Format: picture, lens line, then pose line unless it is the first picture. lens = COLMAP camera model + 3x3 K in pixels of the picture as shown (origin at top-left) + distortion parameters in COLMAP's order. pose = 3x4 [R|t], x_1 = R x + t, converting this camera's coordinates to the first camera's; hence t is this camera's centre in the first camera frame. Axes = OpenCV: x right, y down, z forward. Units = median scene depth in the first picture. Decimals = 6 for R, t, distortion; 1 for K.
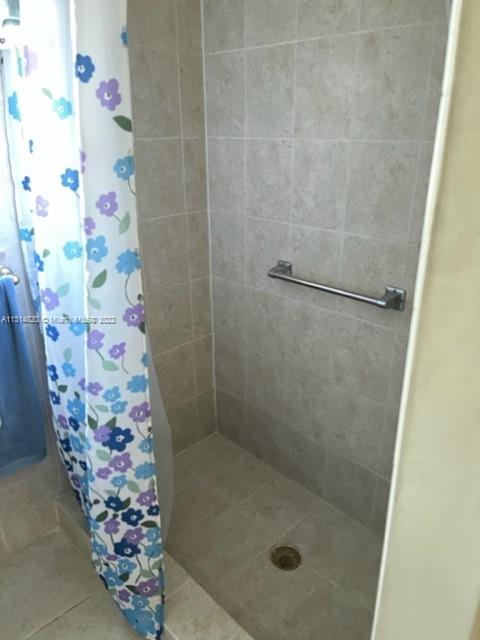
lens RADIAL K [[488.0, 0, 241.3], [0, 488.0, 320.4], [0, 0, 1]] dist [0.074483, -0.079926]
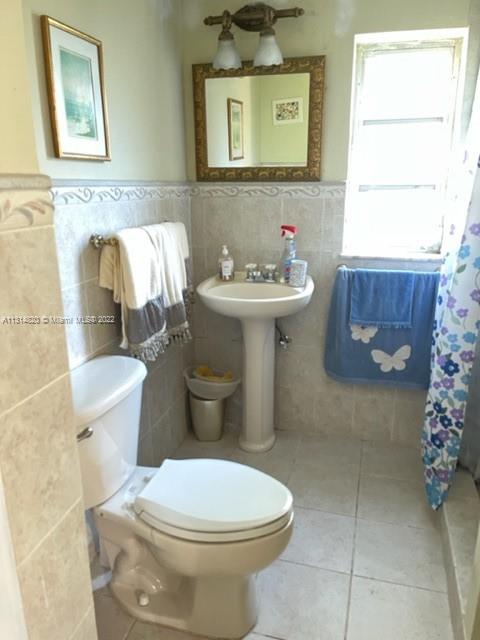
lens RADIAL K [[488.0, 0, 241.5], [0, 488.0, 322.4], [0, 0, 1]] dist [0.074483, -0.079926]
pose [[0.503482, 0.240983, -0.829719, 0.741021], [-0.331593, 0.940672, 0.071994, 0.206752], [0.797842, 0.238881, 0.553520, -0.531788]]
